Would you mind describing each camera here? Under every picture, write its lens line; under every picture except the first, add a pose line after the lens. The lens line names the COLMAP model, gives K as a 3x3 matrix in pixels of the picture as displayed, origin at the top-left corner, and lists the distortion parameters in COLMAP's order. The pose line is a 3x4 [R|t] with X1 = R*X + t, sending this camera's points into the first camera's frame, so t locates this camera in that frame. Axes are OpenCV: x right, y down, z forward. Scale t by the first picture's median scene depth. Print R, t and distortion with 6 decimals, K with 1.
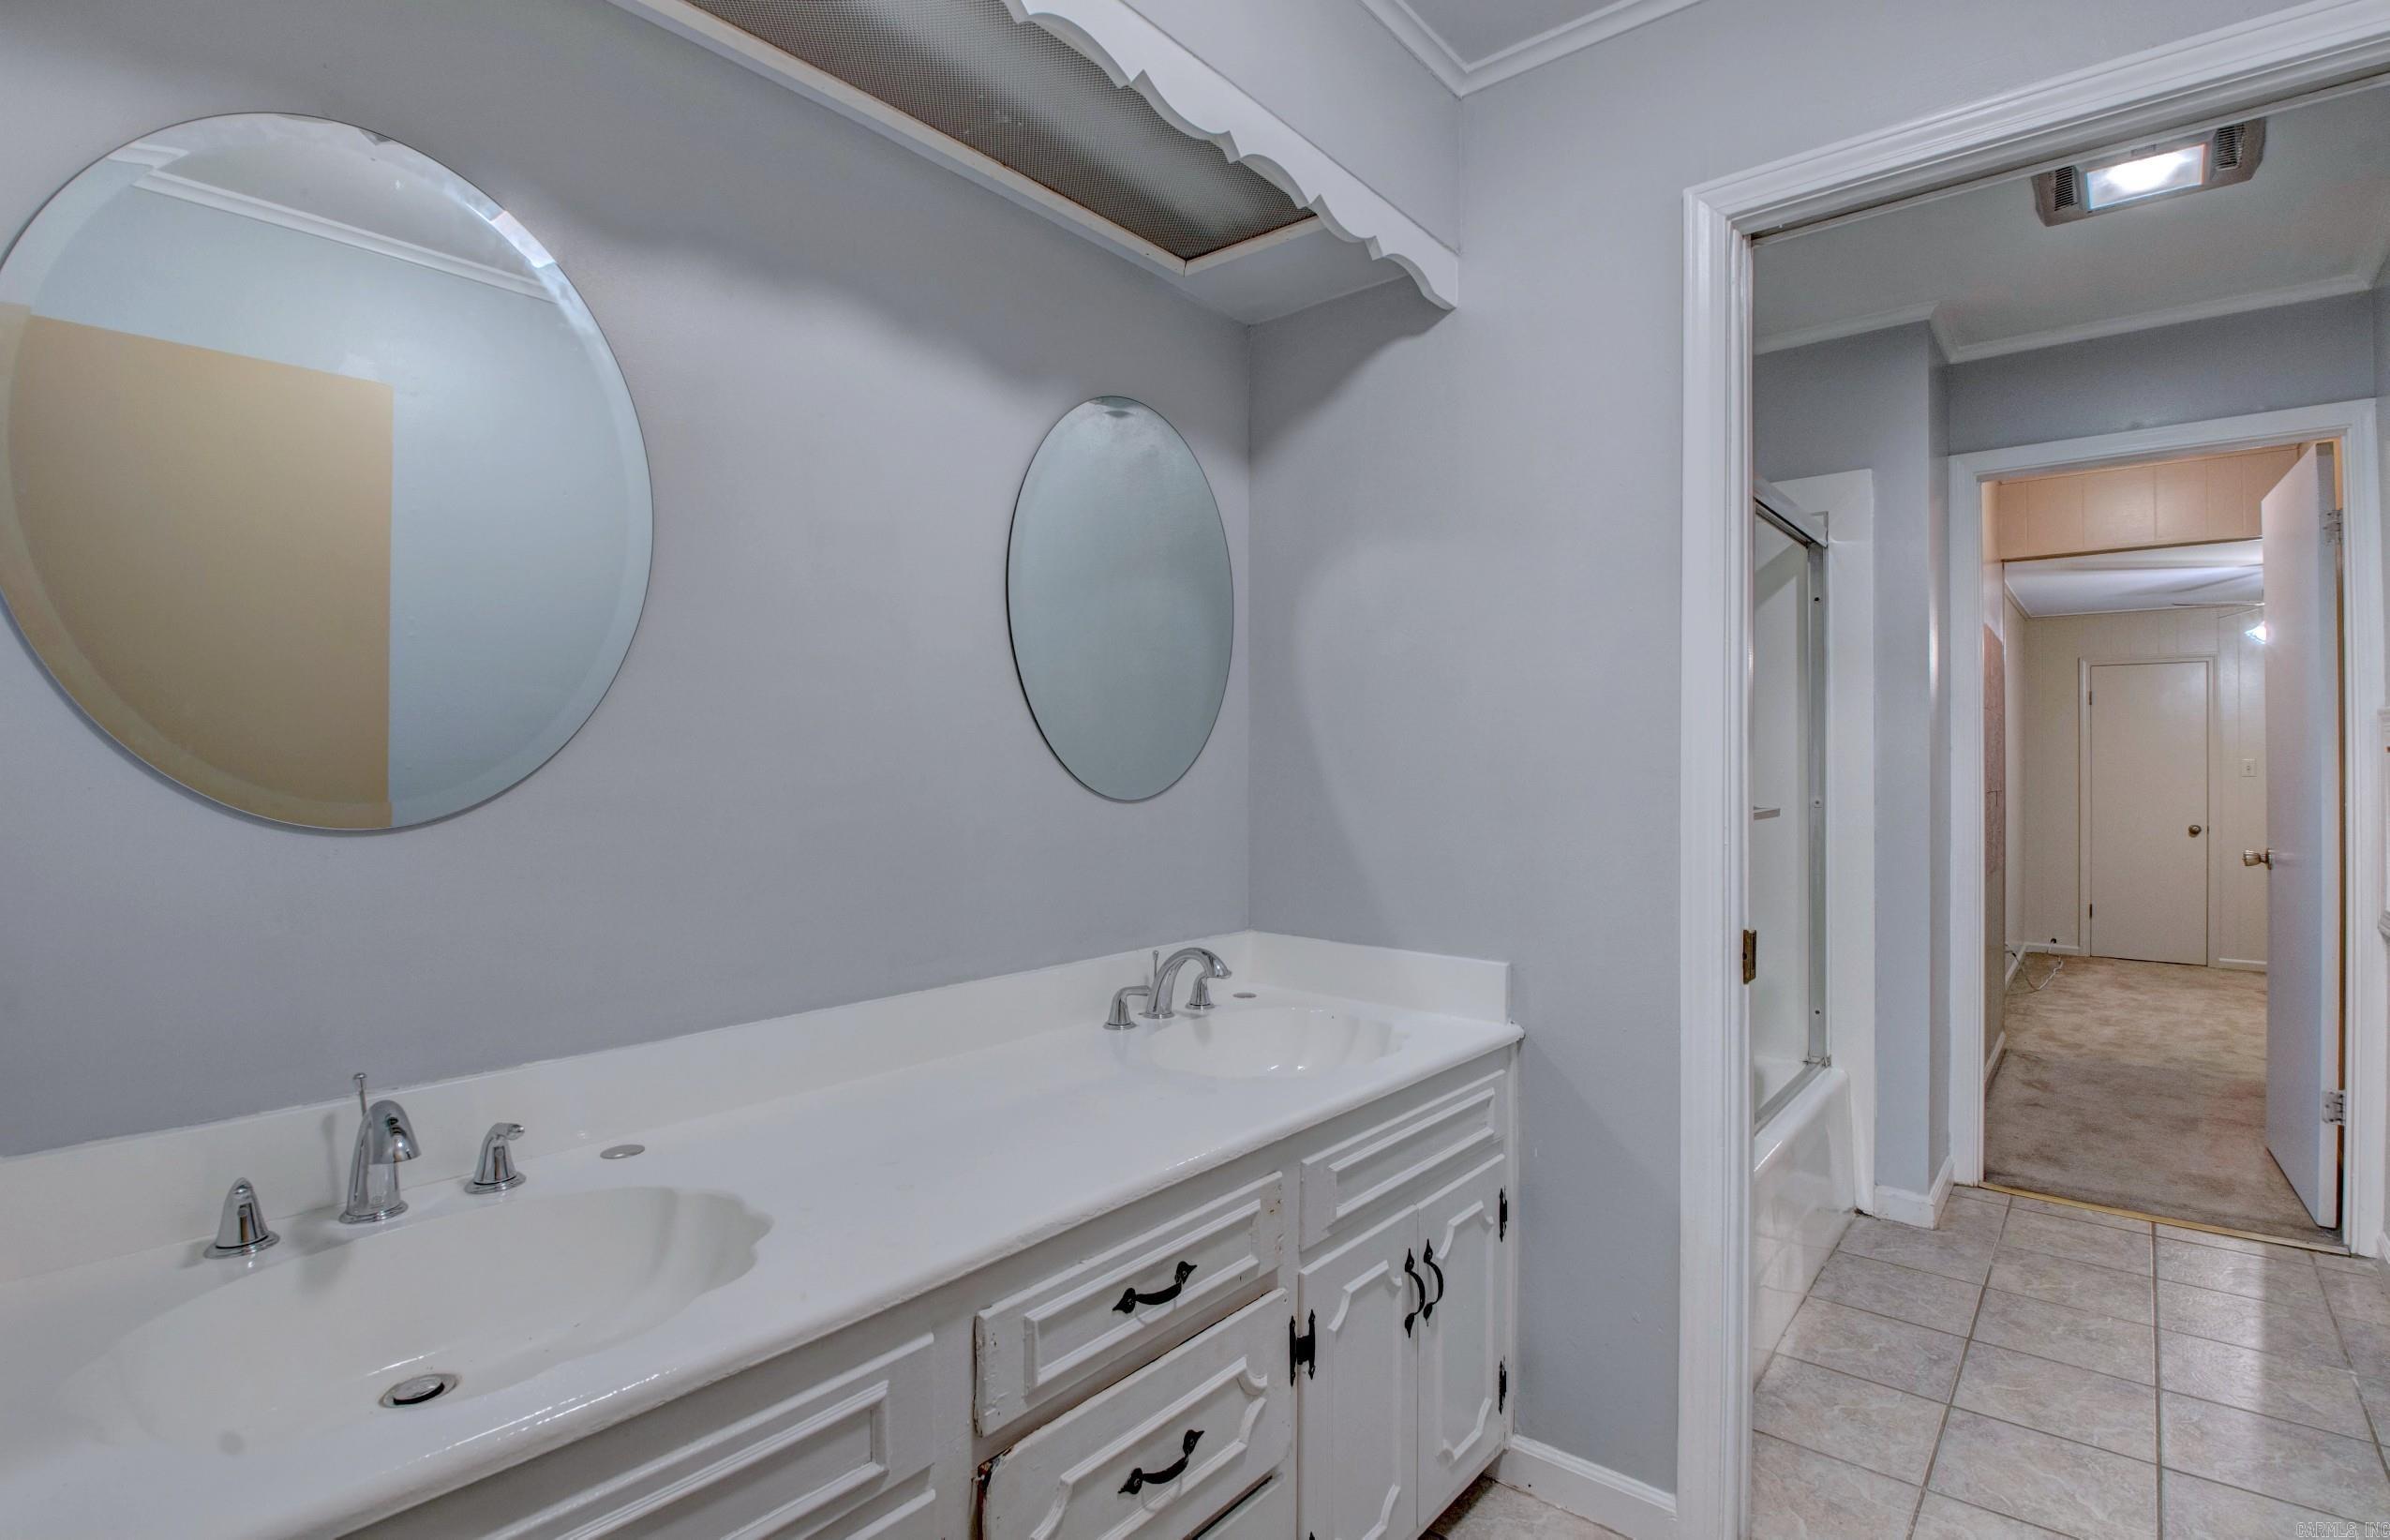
lens RADIAL K [[1111.1, 0, 1183.5], [0, 1111.1, 758.0], [0, 0, 1]] dist [-0.010586, -0.008499]
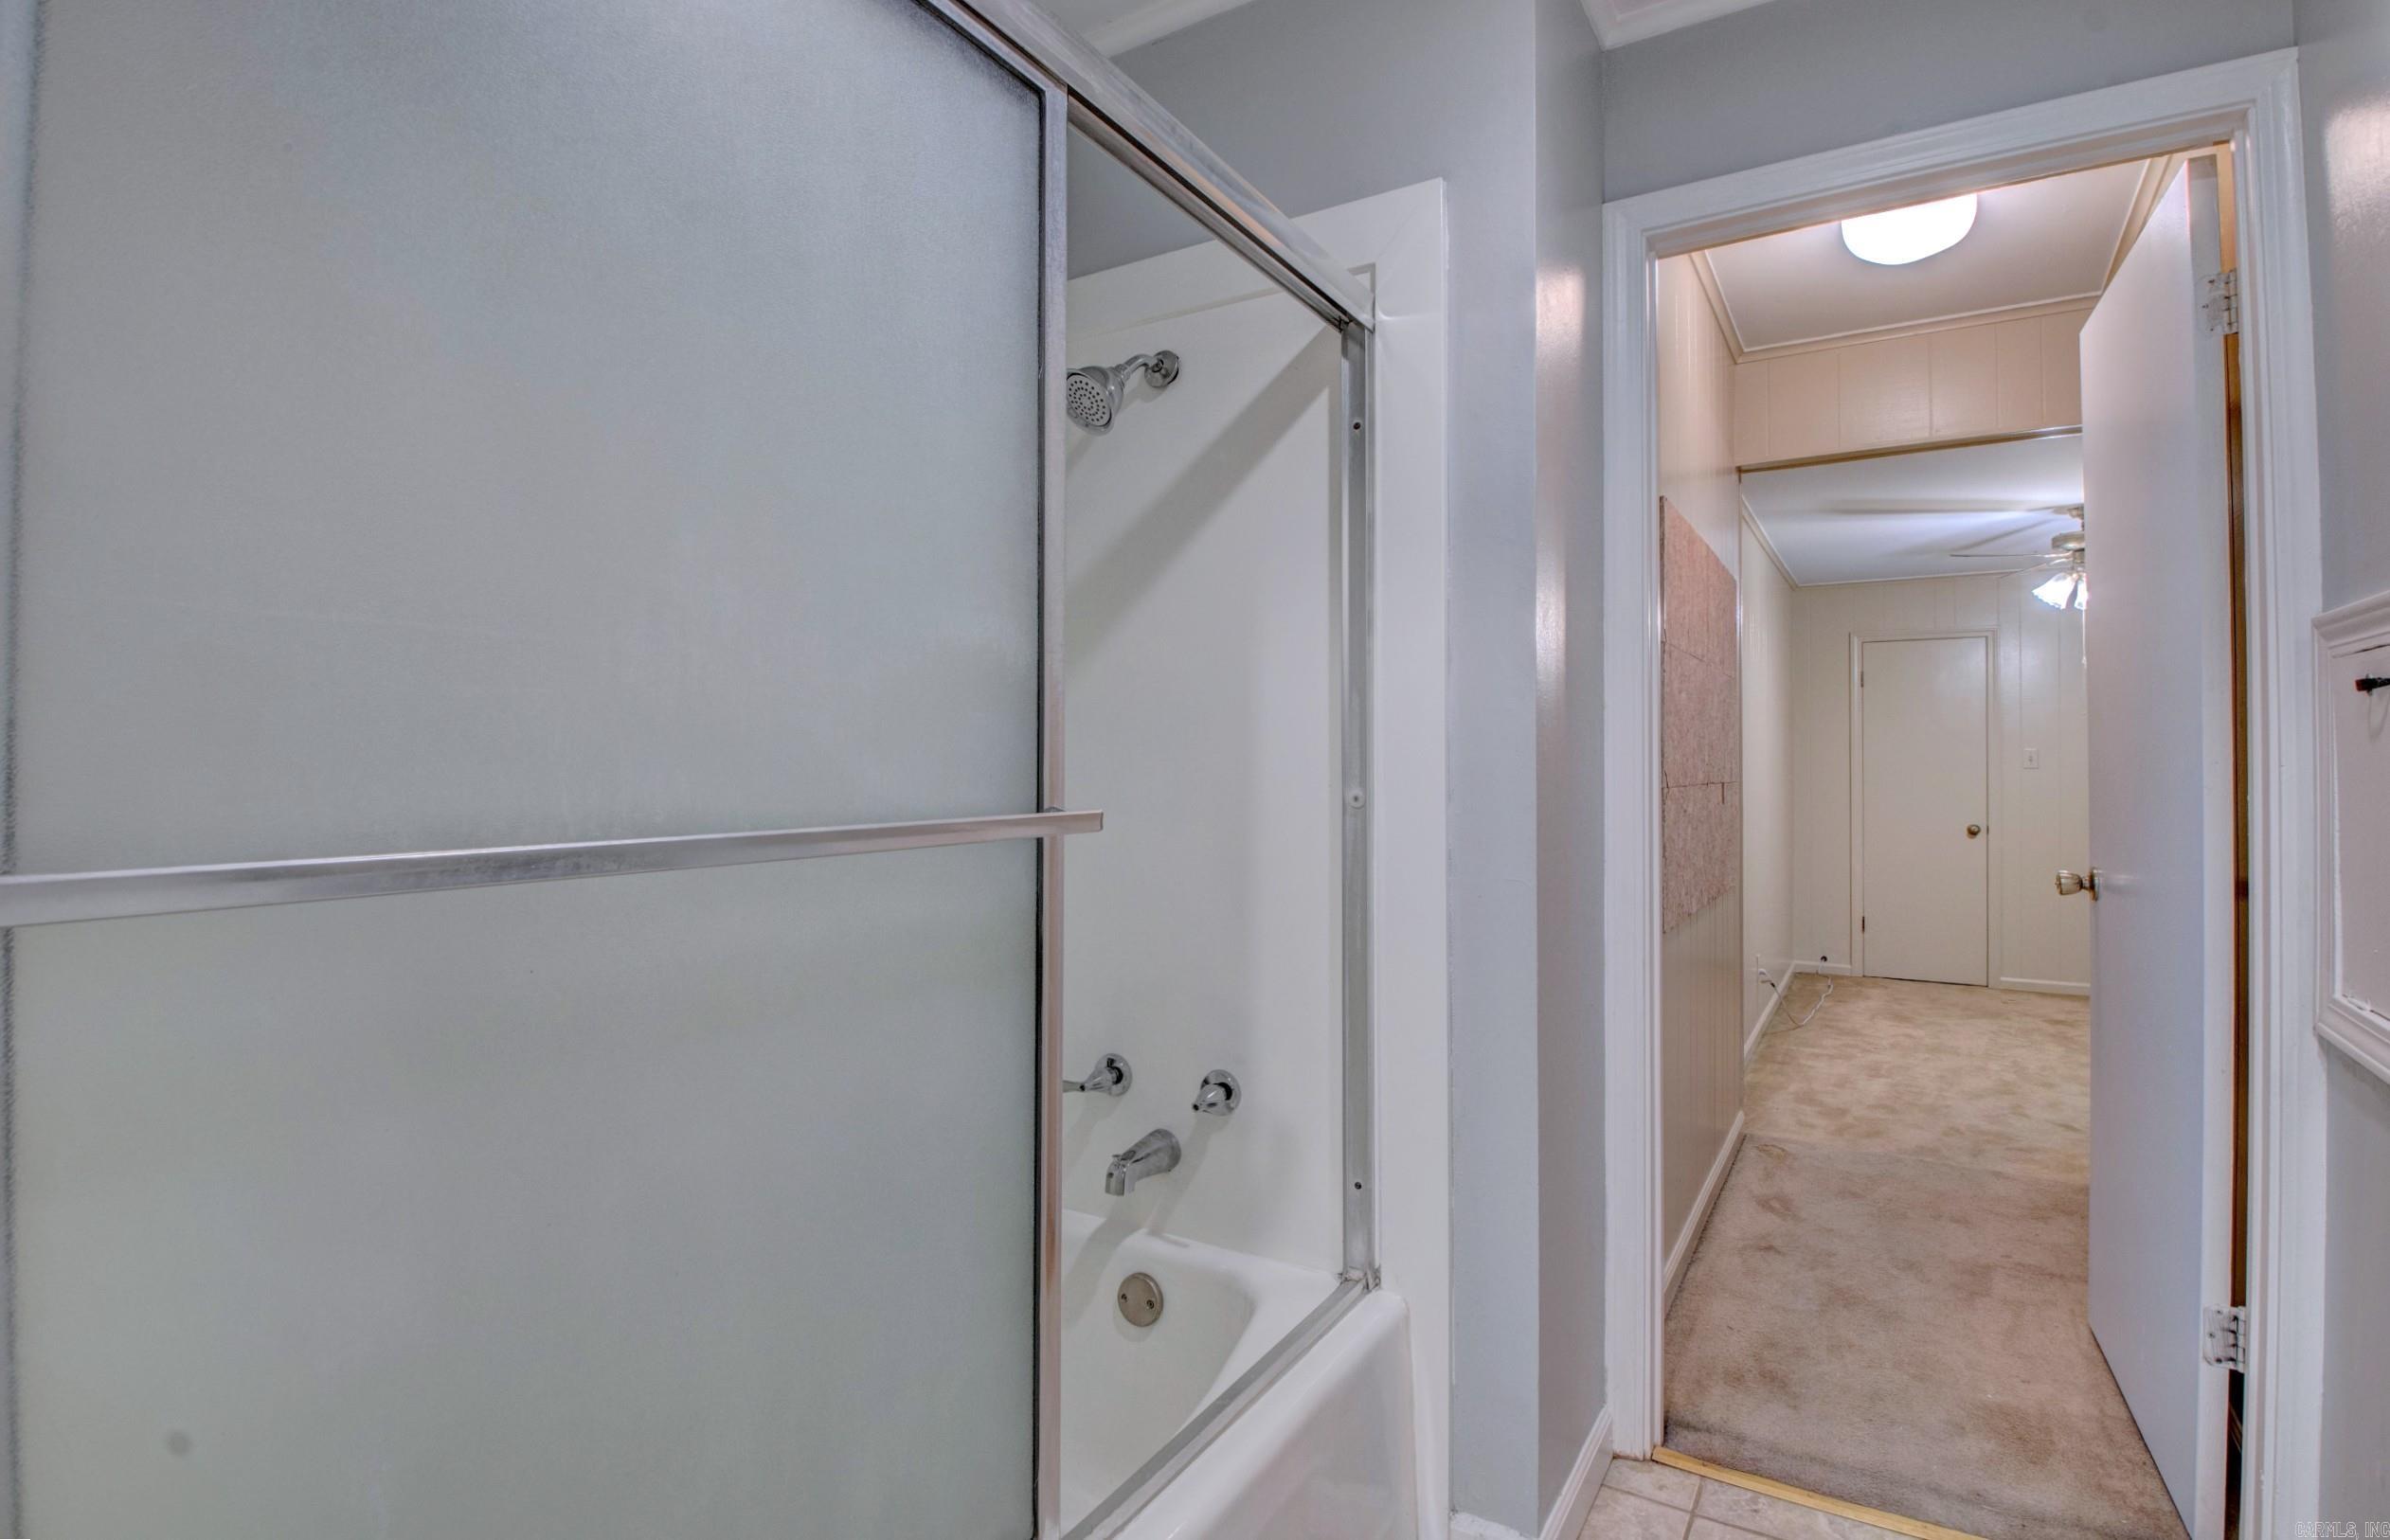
lens RADIAL K [[1110.9, 0, 1183.5], [0, 1110.9, 758.0], [0, 0, 1]] dist [-0.010586, -0.008499]
pose [[0.991622, -0.000590, 0.129171, 0.356118], [0.000825, 0.999998, -0.001763, 0.017801], [-0.129170, 0.001855, 0.991621, 0.401120]]
